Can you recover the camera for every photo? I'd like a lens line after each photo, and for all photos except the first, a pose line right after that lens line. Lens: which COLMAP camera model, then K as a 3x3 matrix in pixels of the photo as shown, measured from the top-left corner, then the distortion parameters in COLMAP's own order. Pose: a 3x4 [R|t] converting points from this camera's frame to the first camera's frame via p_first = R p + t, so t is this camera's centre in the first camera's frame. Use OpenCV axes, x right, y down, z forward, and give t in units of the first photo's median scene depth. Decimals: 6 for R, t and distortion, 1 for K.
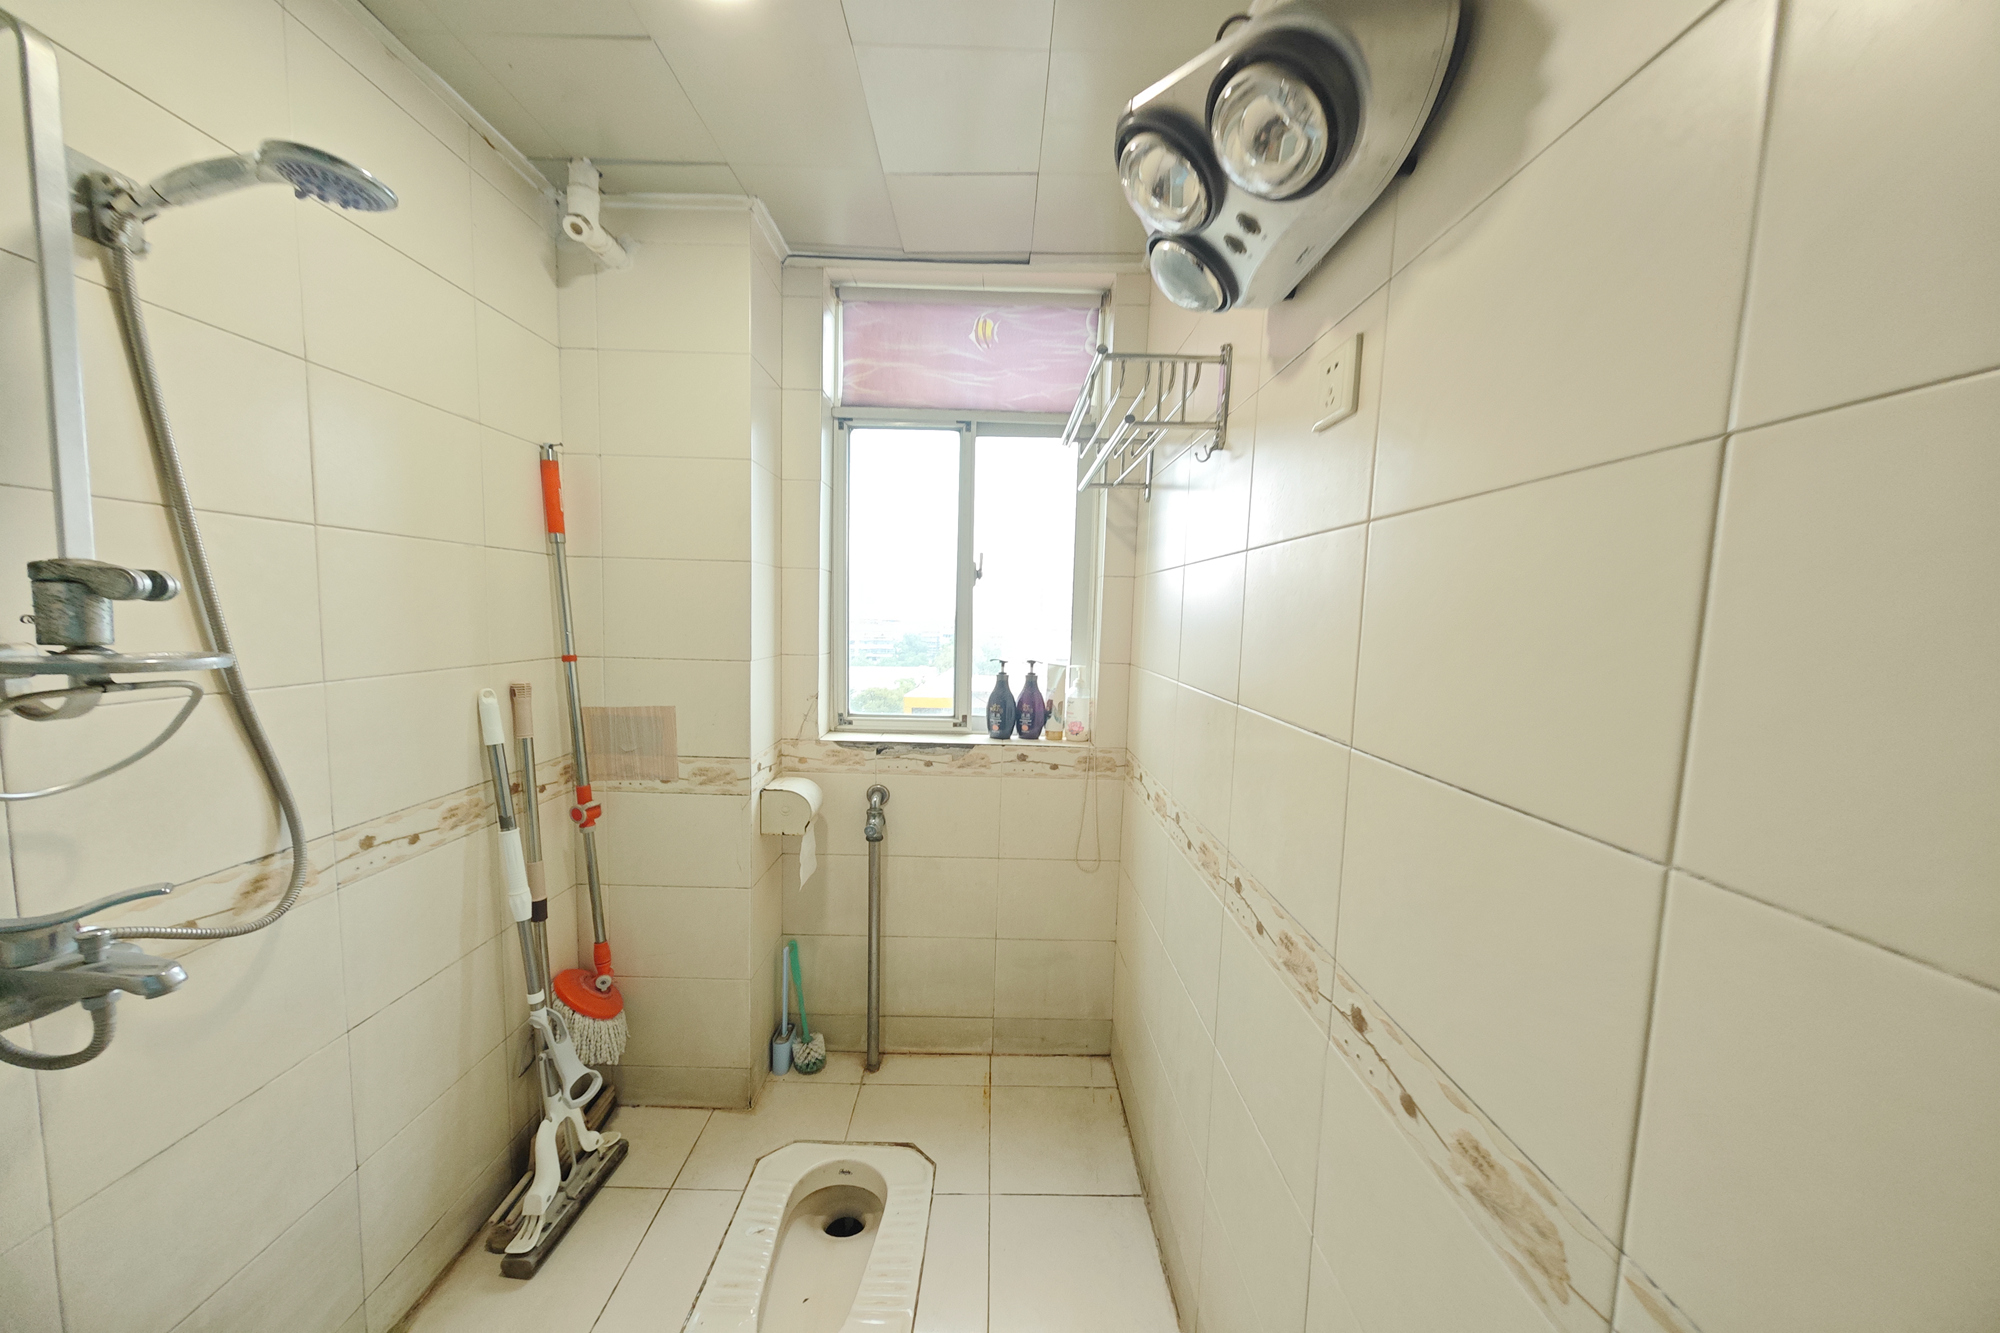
lens RADIAL K [[693.1, 0, 1005.3], [0, 693.1, 678.2], [0, 0, 1]] dist [0.000458, 0.000016]
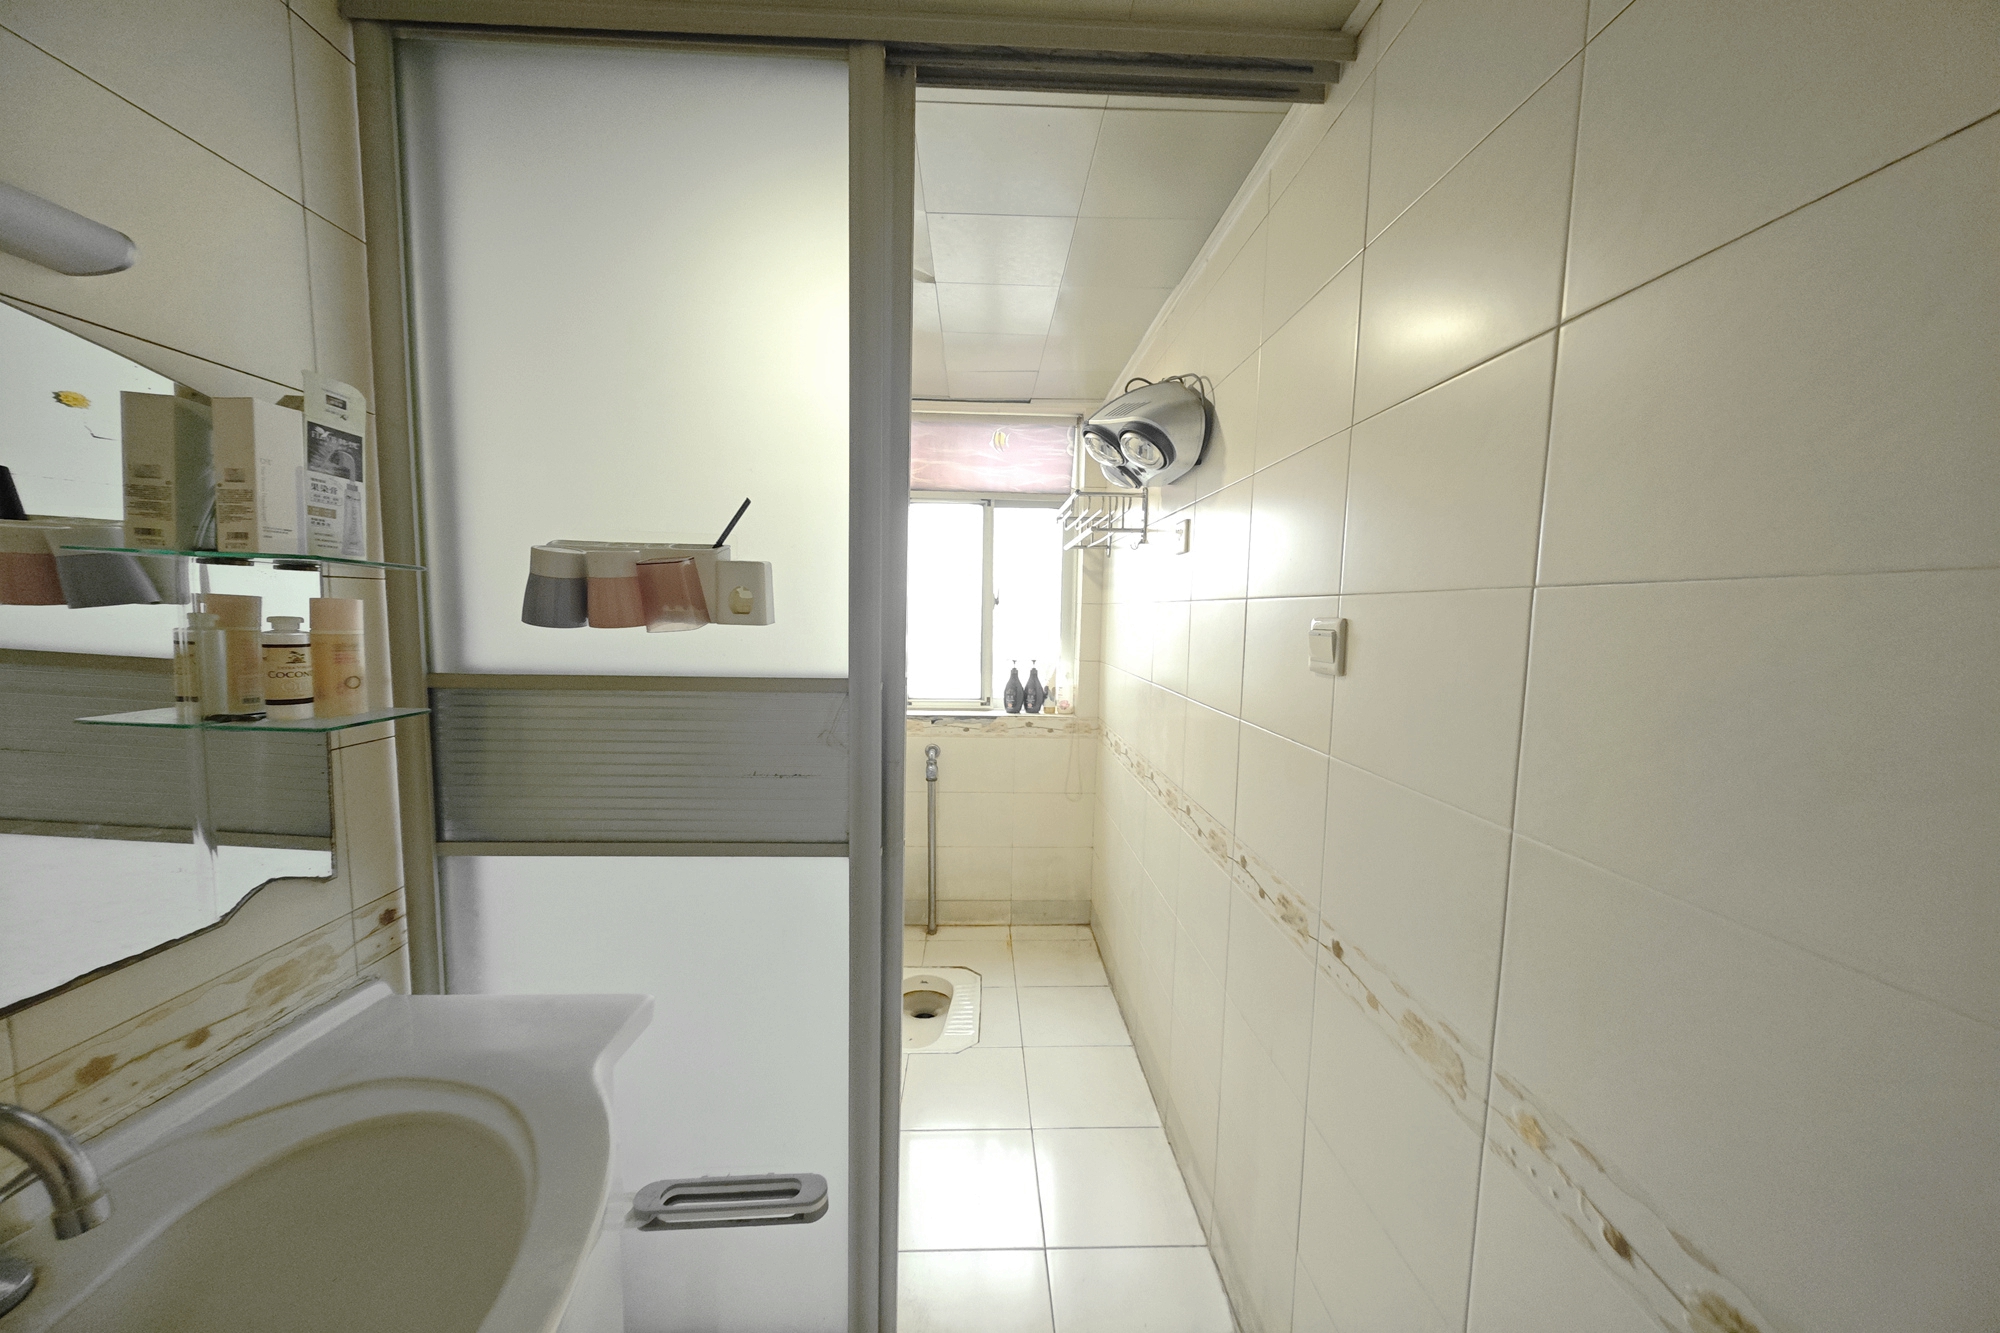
lens RADIAL K [[693.1, 0, 993.7], [0, 693.1, 665.4], [0, 0, 1]] dist [0.000458, 0.000016]
pose [[0.999894, -0.010714, 0.009881, -0.065045], [0.010879, 0.999799, -0.016857, 0.010584], [-0.009699, 0.016963, 0.999809, -0.502154]]
